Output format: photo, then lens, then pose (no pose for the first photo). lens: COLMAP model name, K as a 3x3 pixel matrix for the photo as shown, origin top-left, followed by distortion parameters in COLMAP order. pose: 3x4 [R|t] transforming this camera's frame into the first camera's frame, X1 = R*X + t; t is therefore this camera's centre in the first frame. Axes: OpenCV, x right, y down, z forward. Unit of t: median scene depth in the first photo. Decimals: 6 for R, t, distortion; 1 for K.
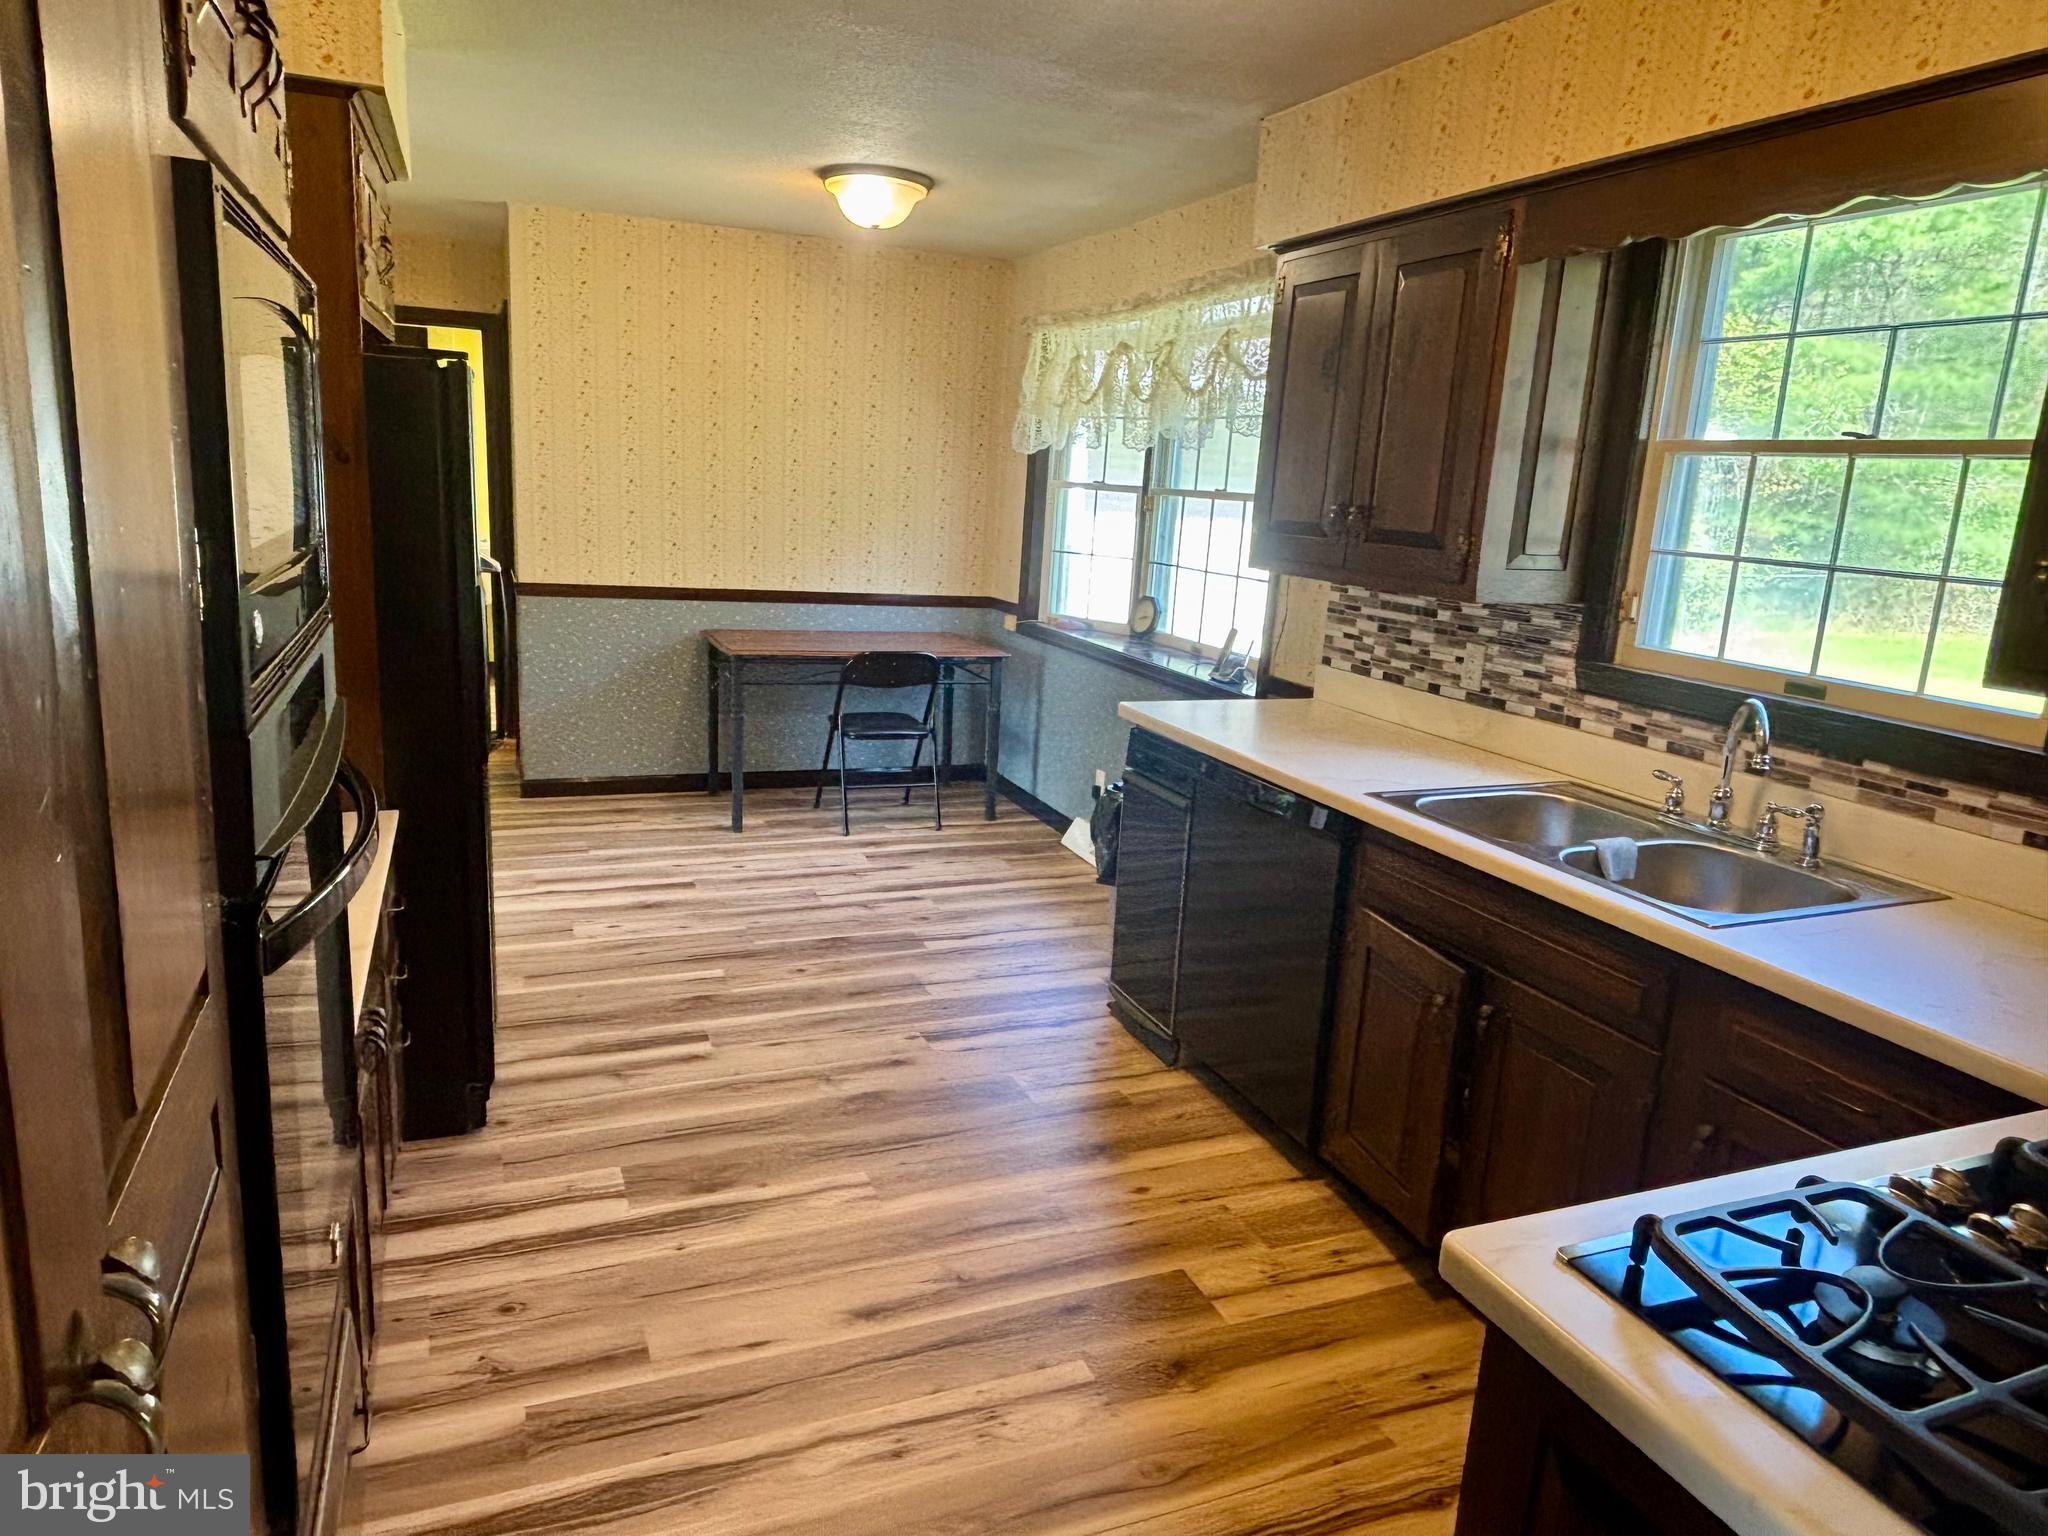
lens RADIAL K [[1307.8, 0, 1011.4], [0, 1307.8, 760.0], [0, 0, 1]] dist [0.005994, -0.018277]
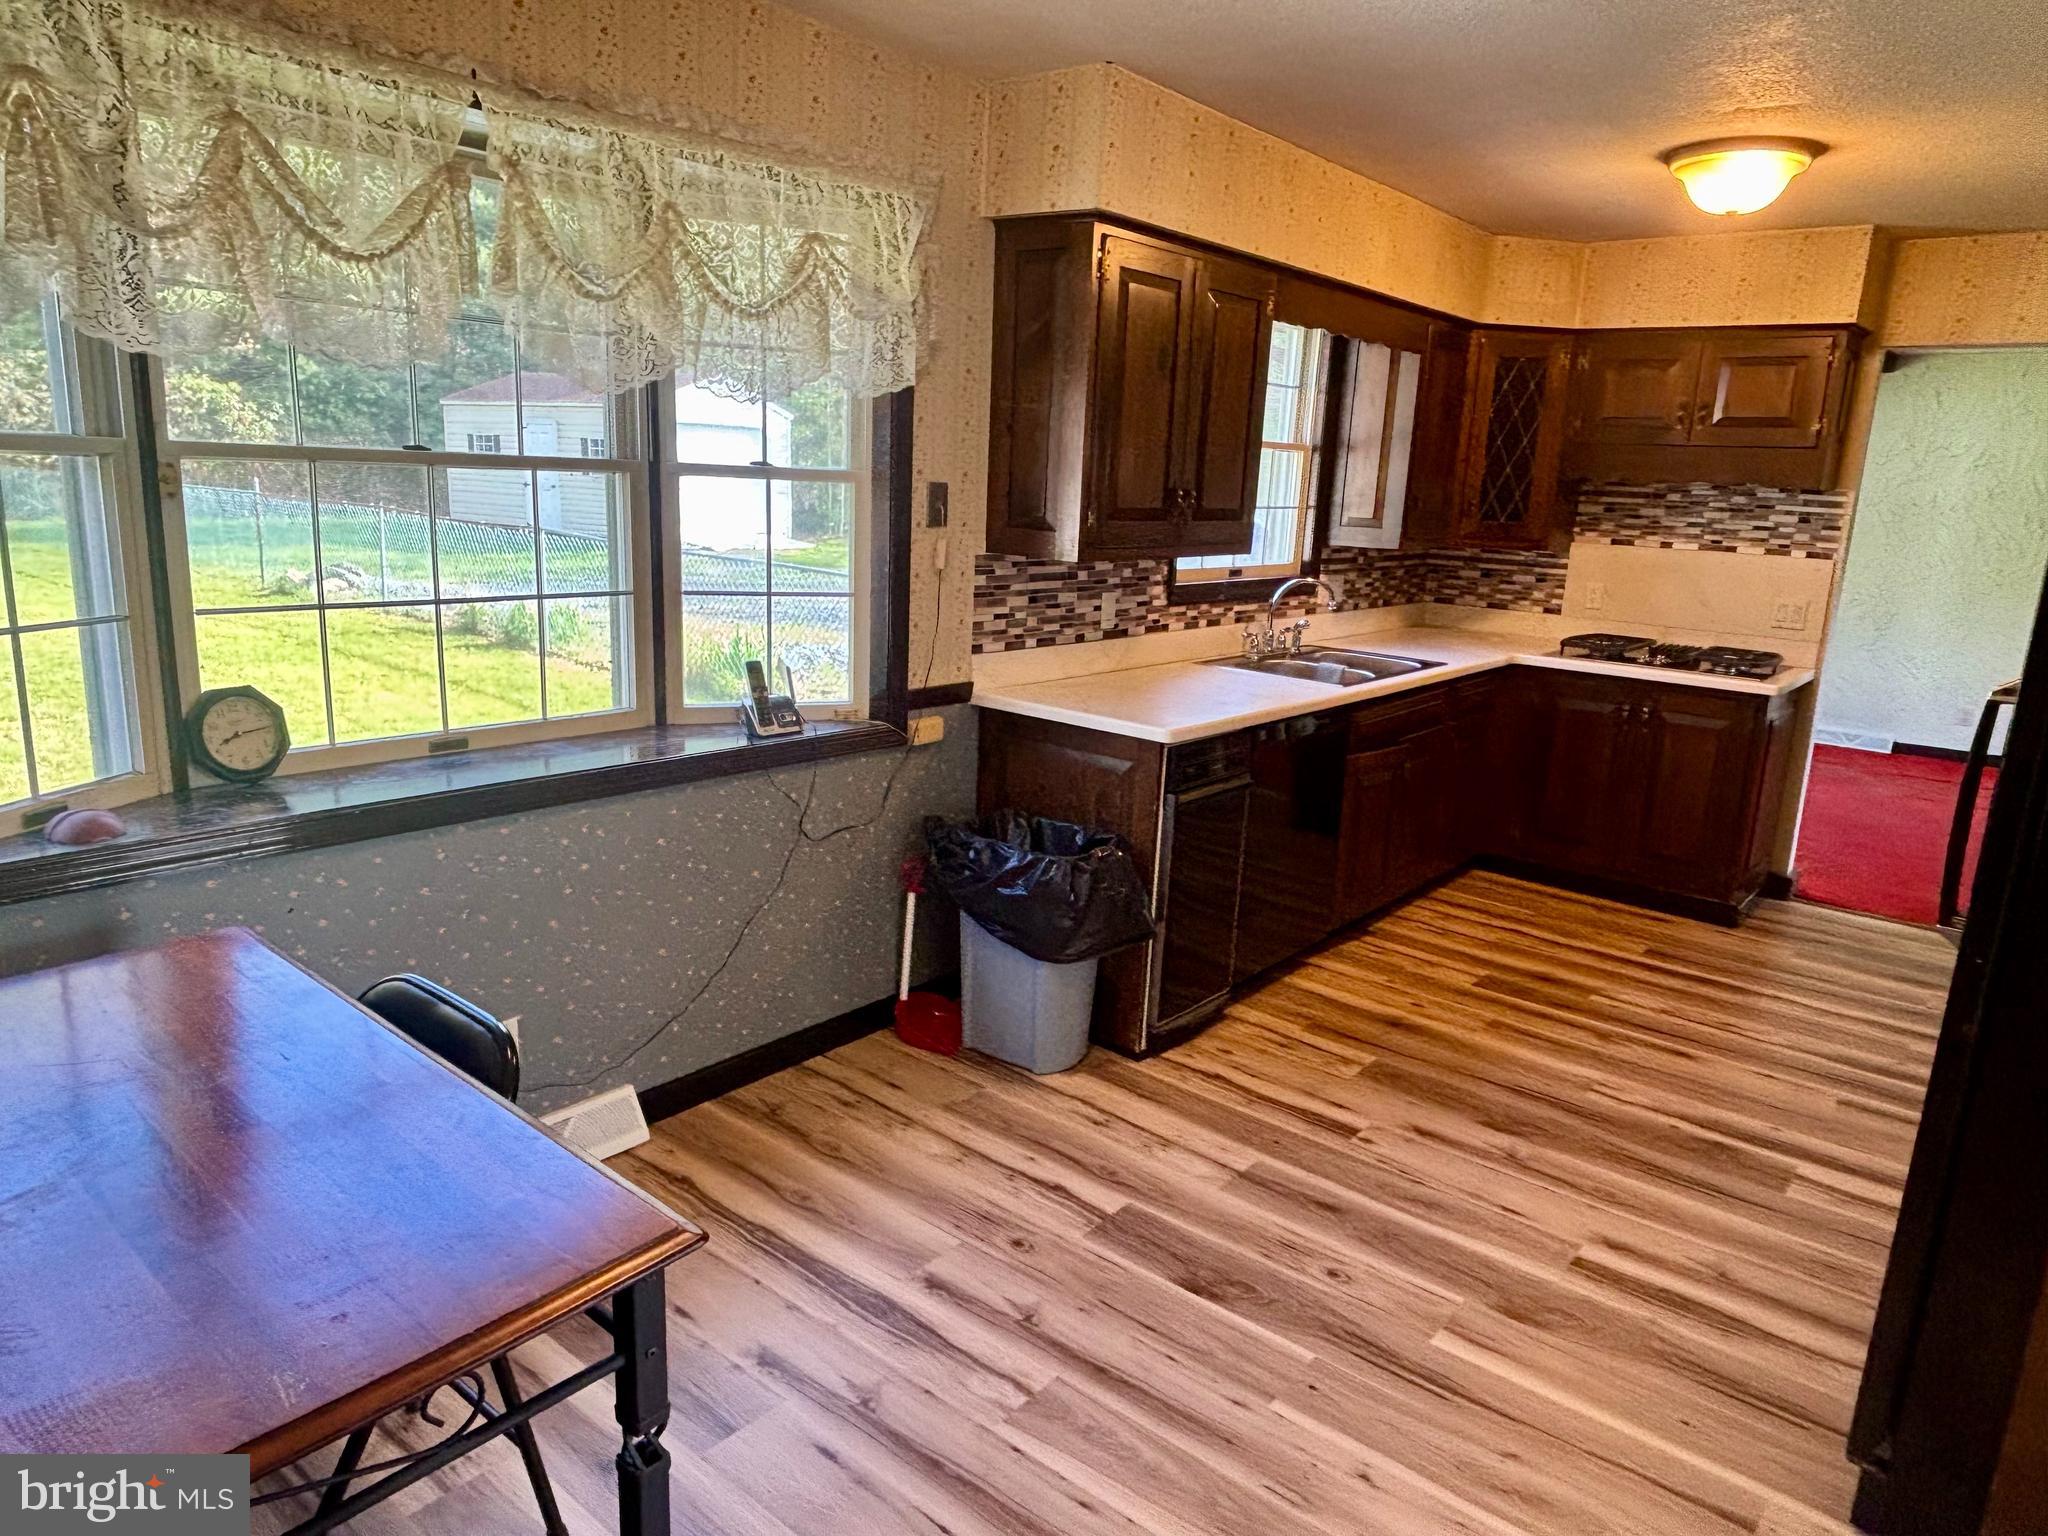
lens RADIAL K [[1307.8, 0, 1004.0], [0, 1307.8, 763.5], [0, 0, 1]] dist [0.005994, -0.018277]
pose [[-0.474675, -0.271145, 0.837355, -0.661778], [0.110952, 0.925343, 0.362533, -0.387362], [-0.873140, 0.264992, -0.409153, 1.589016]]
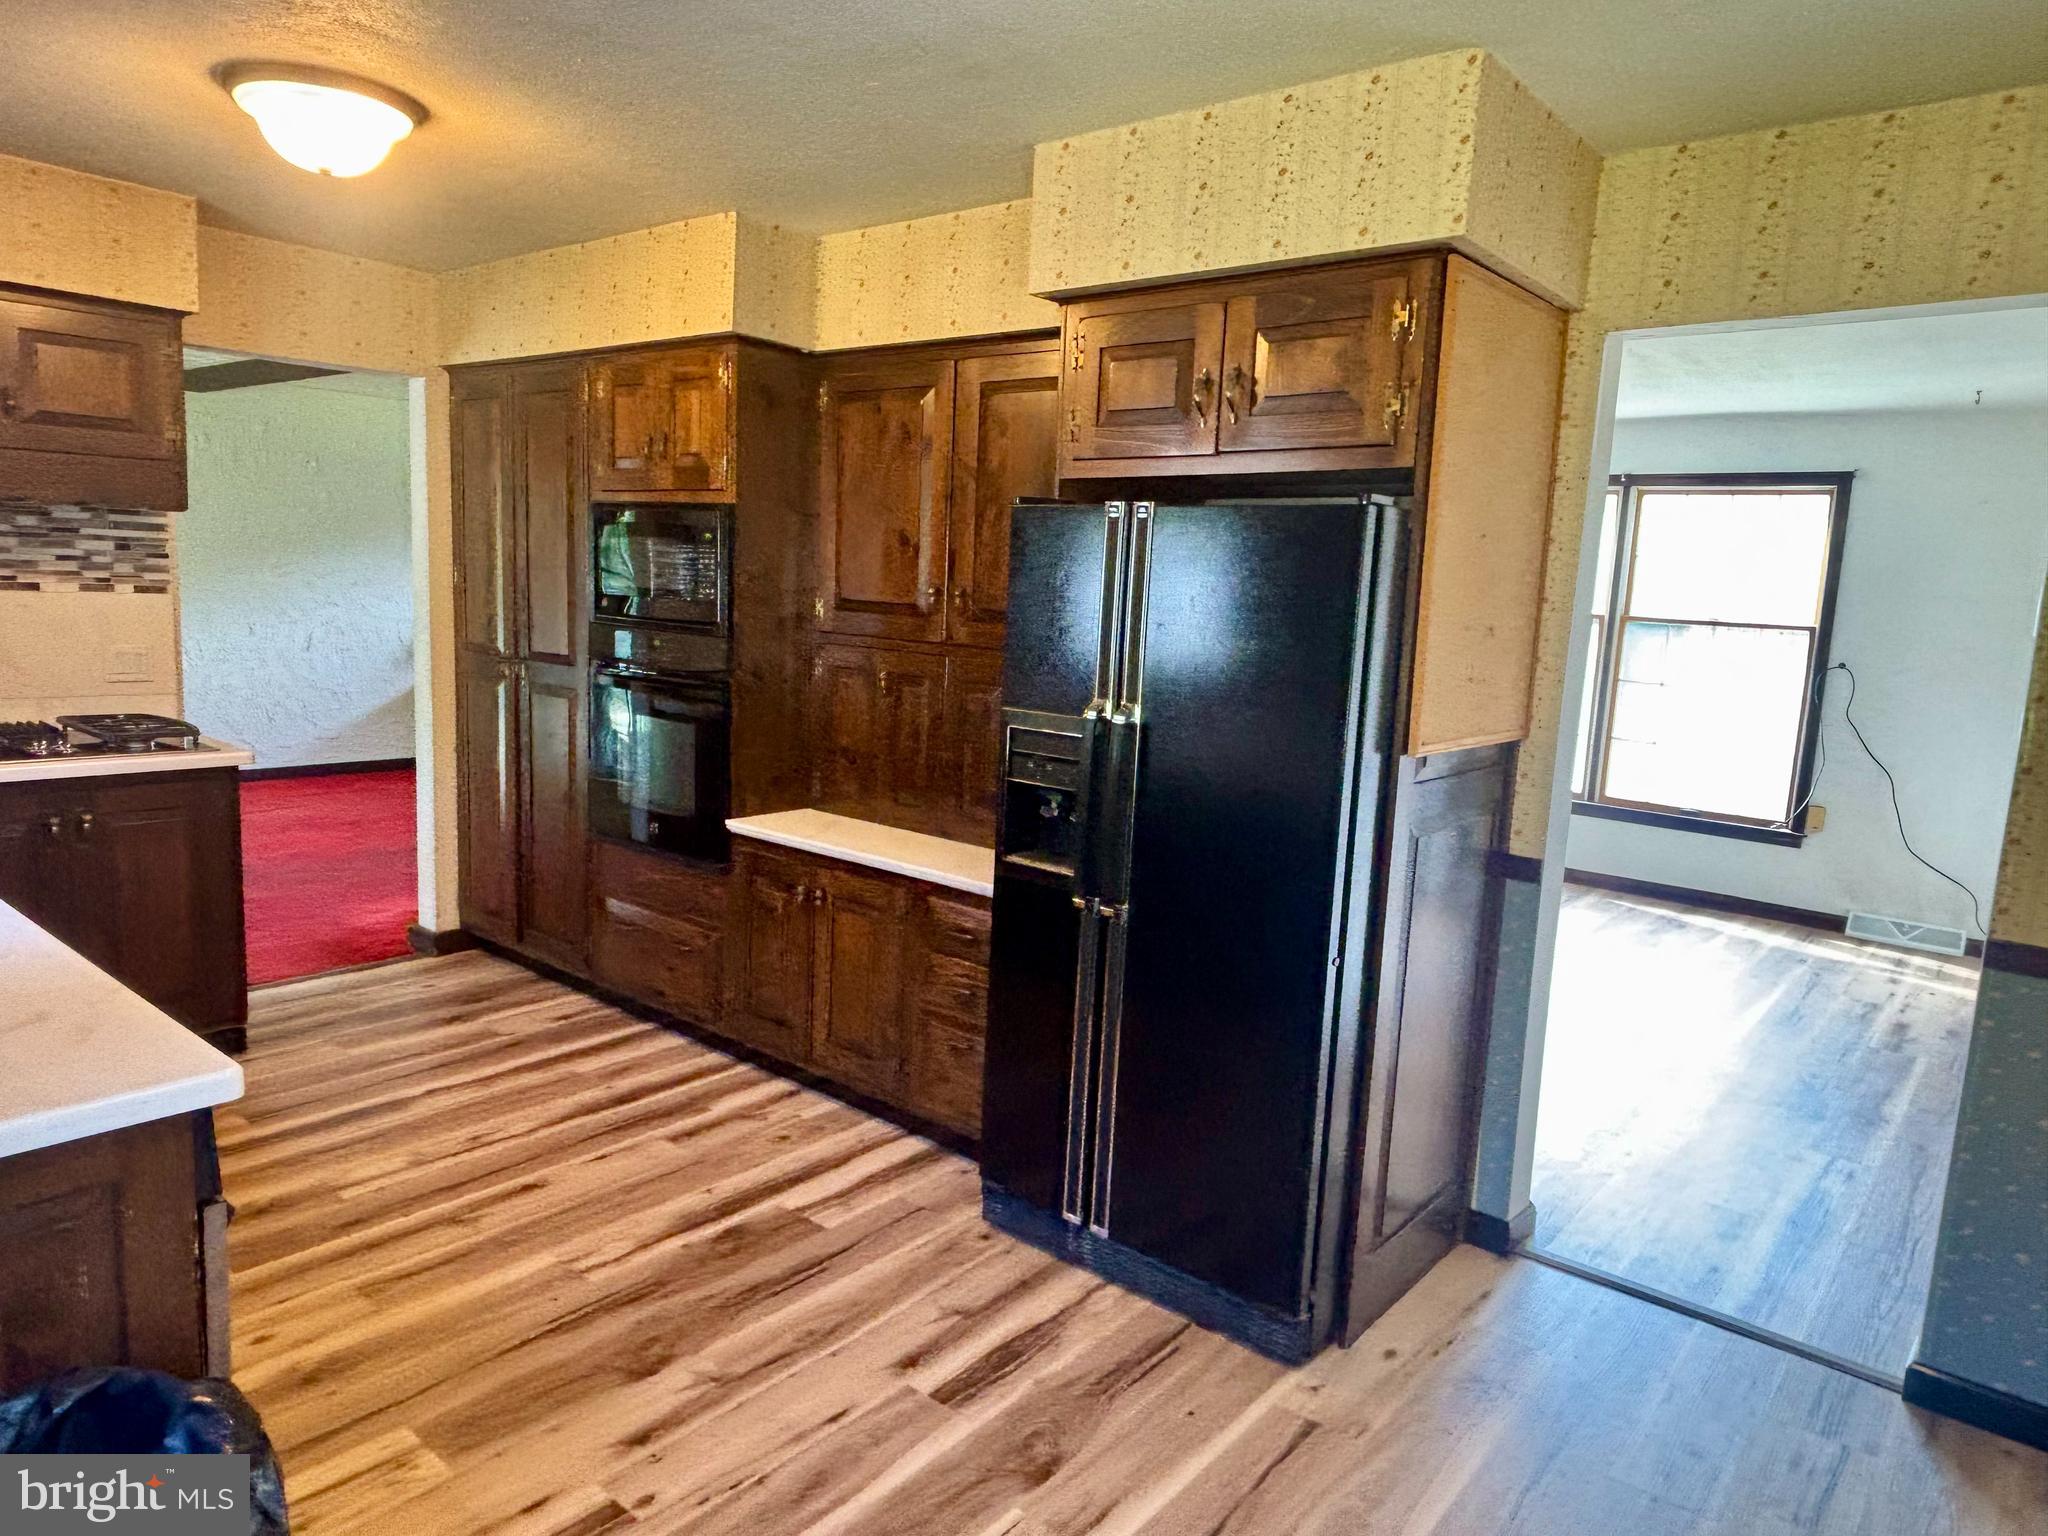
lens RADIAL K [[1307.8, 0, 1025.9], [0, 1307.8, 782.8], [0, 0, 1]] dist [0.005994, -0.018277]
pose [[-0.875420, -0.018646, -0.483003, 0.068755], [-0.189328, 0.932640, 0.307144, -0.323112], [0.444741, 0.360326, -0.819982, 1.526430]]
